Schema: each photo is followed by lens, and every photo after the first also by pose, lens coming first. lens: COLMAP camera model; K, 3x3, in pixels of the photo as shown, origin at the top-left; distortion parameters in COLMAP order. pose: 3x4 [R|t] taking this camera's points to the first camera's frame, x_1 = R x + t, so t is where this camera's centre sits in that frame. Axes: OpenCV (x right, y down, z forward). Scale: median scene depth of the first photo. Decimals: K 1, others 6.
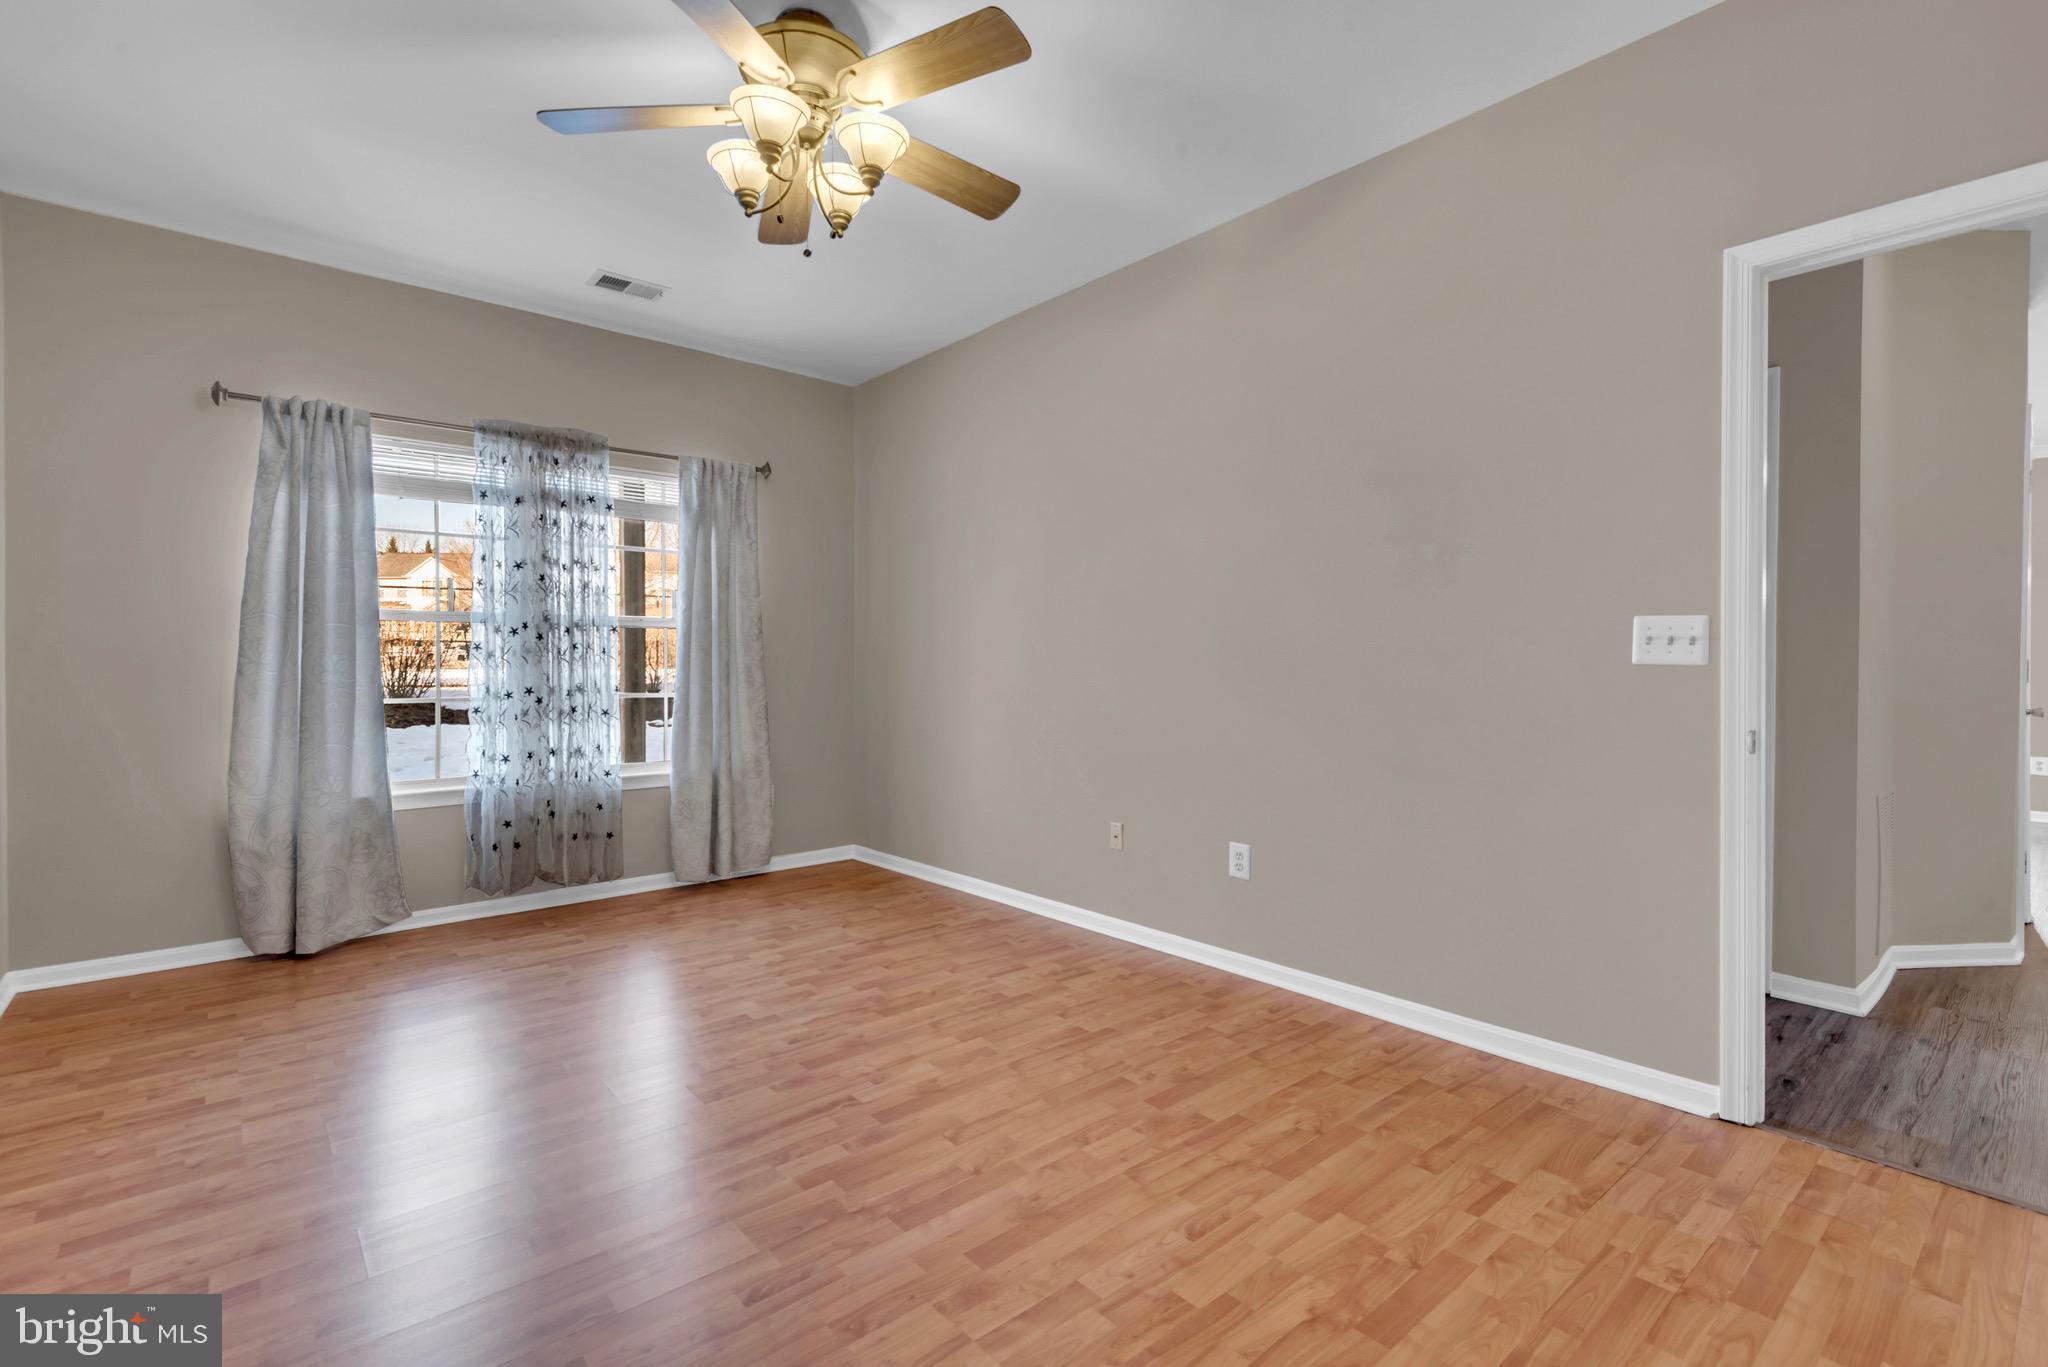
lens RADIAL K [[924.8, 0, 1023.6], [0, 924.8, 668.1], [0, 0, 1]] dist [0.028010, -0.011554]
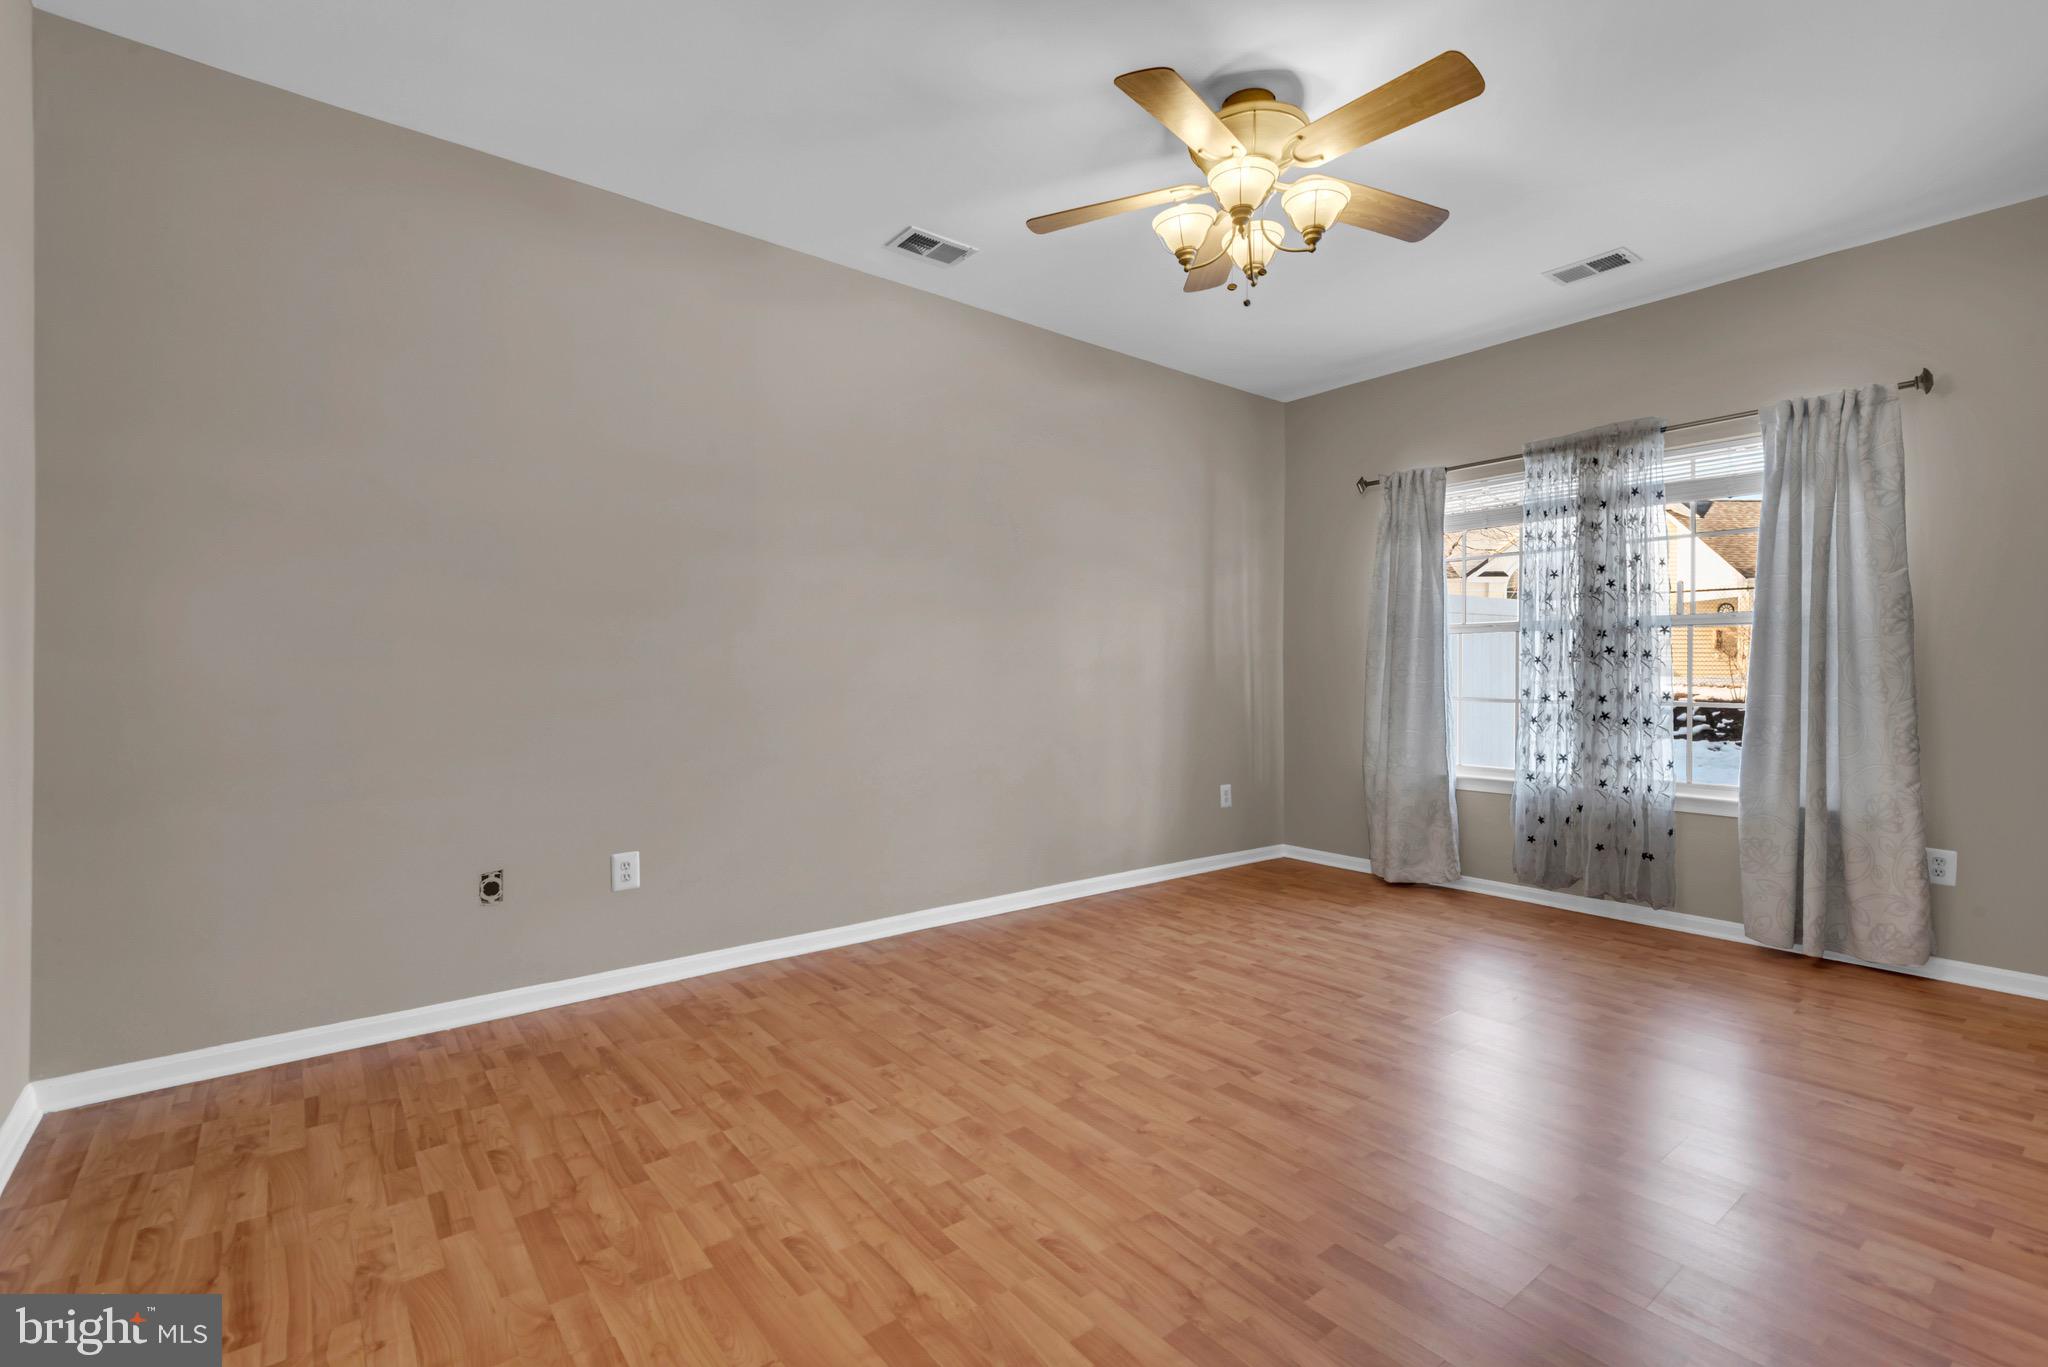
lens RADIAL K [[924.8, 0, 1023.6], [0, 924.8, 668.1], [0, 0, 1]] dist [0.028010, -0.011554]
pose [[-0.039391, -0.003524, -0.999218, 0.623294], [-0.004459, 0.999984, -0.003351, 0.001326], [0.999214, 0.004323, -0.039406, 0.537732]]
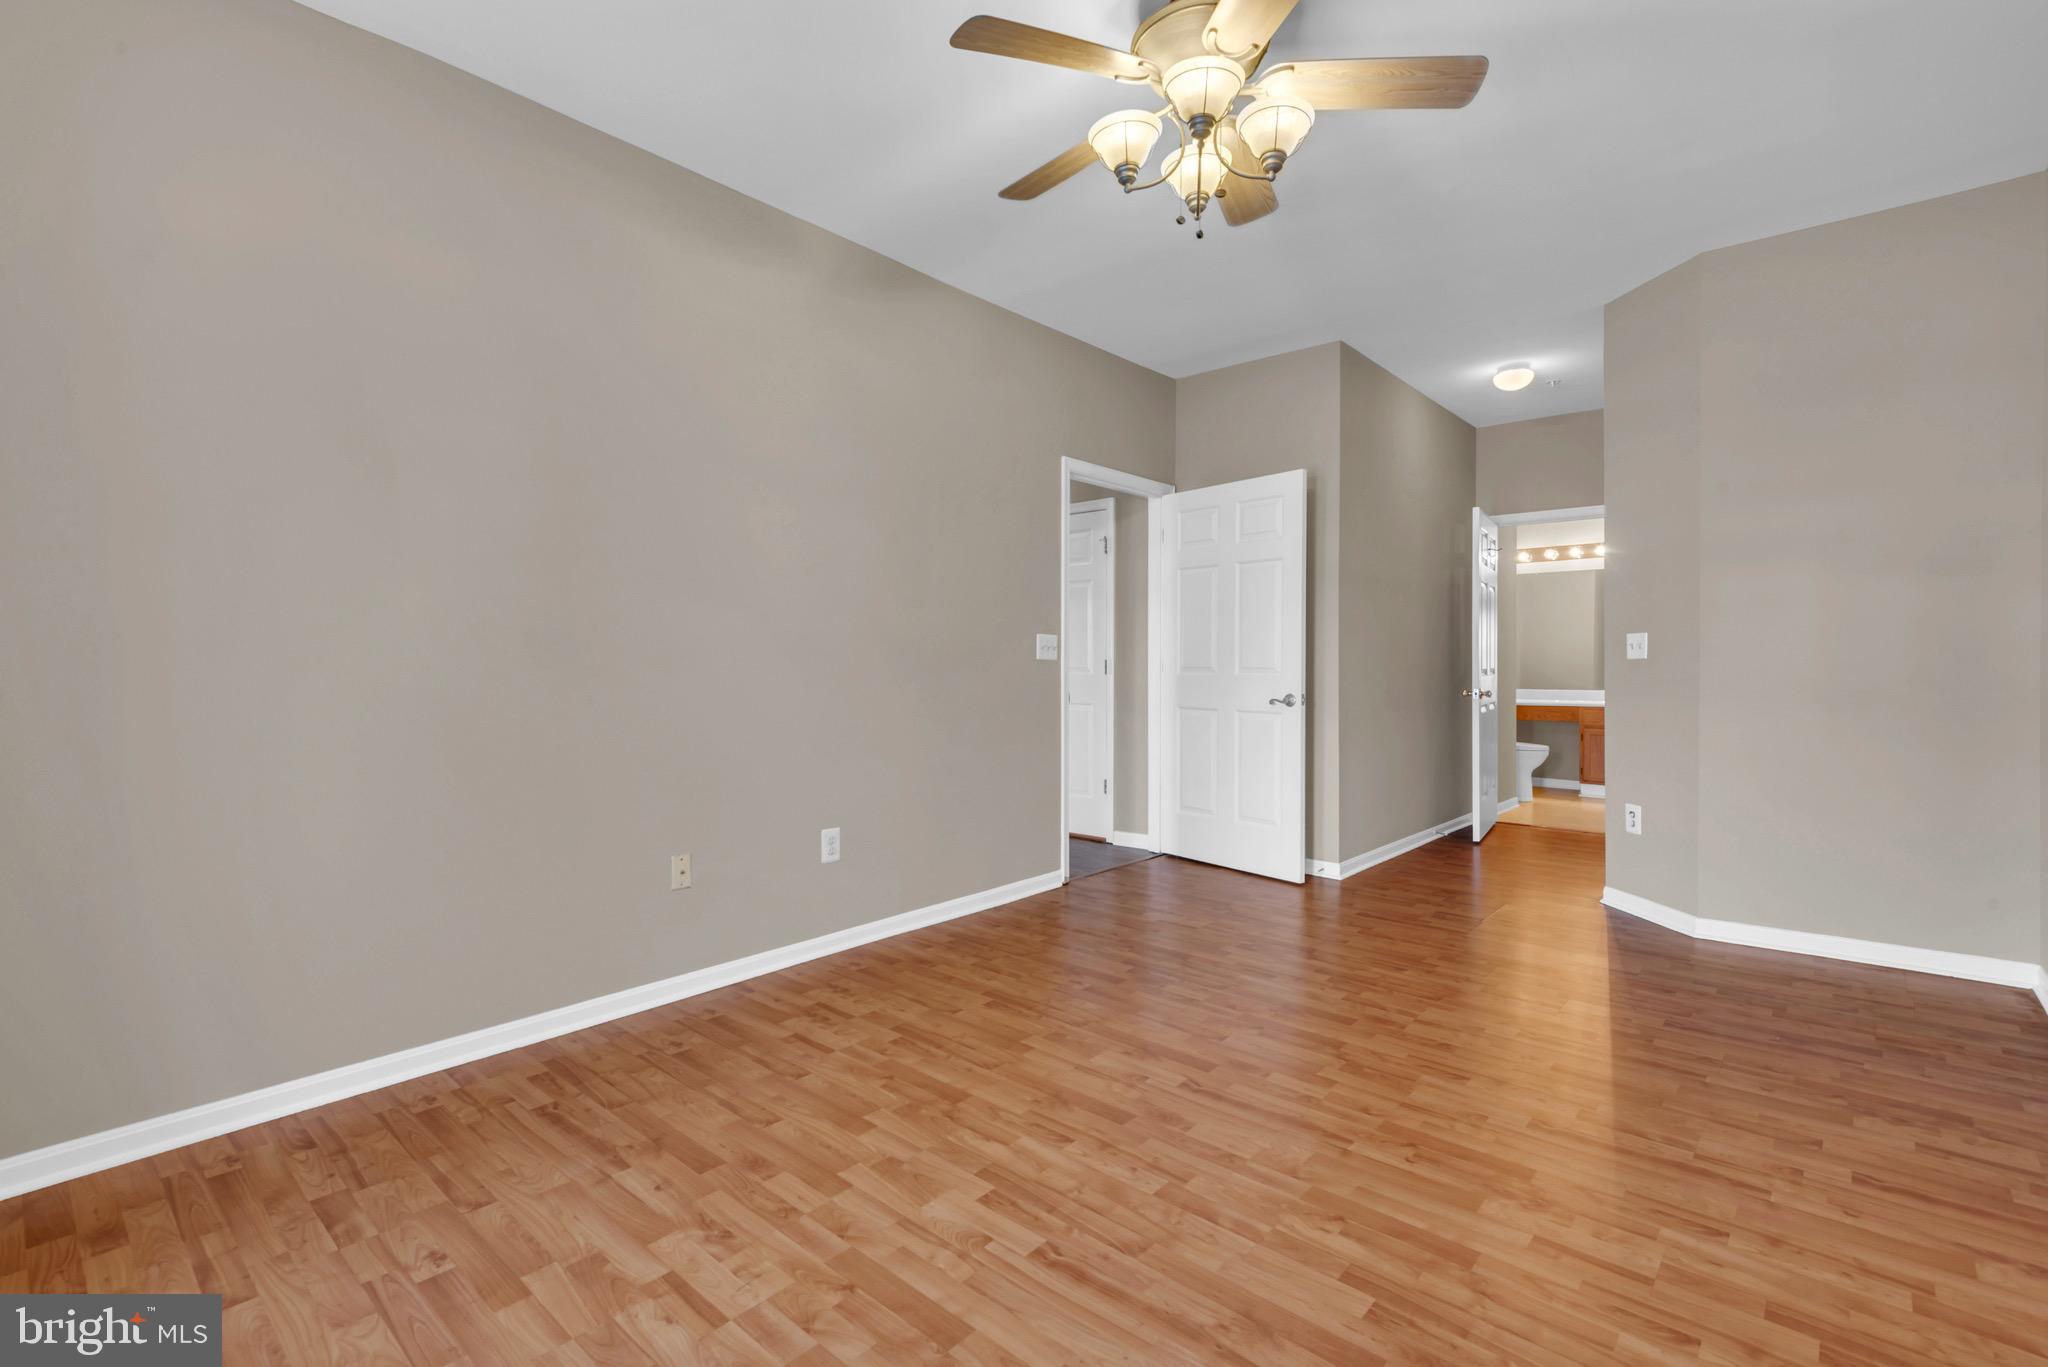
lens RADIAL K [[917.6, 0, 1003.0], [0, 917.6, 685.4], [0, 0, 1]] dist [0.027183, -0.015409]
pose [[-0.113353, -0.028005, 0.993160, -0.799481], [0.002265, 0.999593, 0.028444, -0.001645], [-0.993552, 0.005474, -0.113243, 0.908977]]
